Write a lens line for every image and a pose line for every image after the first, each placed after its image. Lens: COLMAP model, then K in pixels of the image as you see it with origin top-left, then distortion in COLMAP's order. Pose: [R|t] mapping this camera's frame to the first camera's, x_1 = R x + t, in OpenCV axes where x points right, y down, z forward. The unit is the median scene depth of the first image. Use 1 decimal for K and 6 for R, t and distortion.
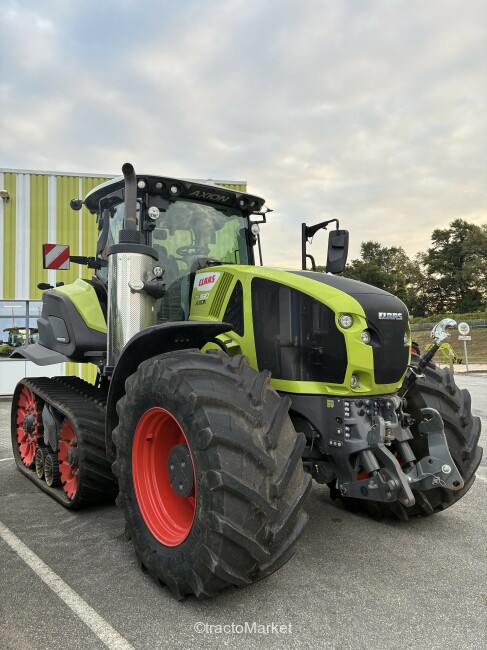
lens RADIAL K [[485.3, 0, 243.5], [0, 485.3, 325.0], [0, 0, 1]] dist [0.048203, -0.060228]
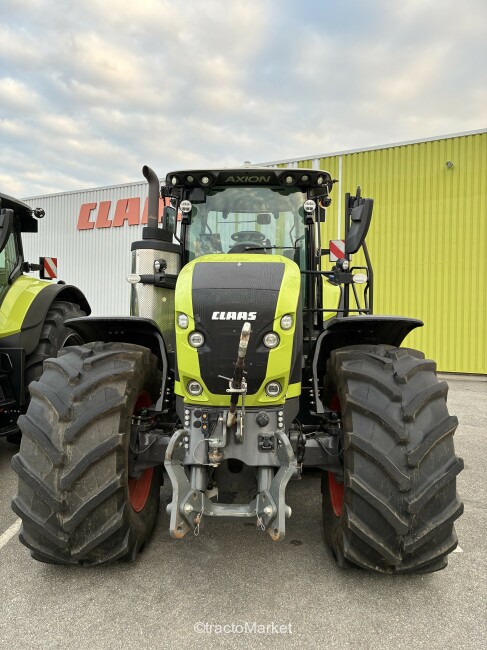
lens RADIAL K [[485.3, 0, 243.5], [0, 485.3, 325.0], [0, 0, 1]] dist [0.048203, -0.060228]
pose [[0.781721, 0.032671, -0.622773, 0.695729], [0.002957, 0.998421, 0.056088, -0.040576], [0.623622, -0.045687, 0.780390, 0.299022]]
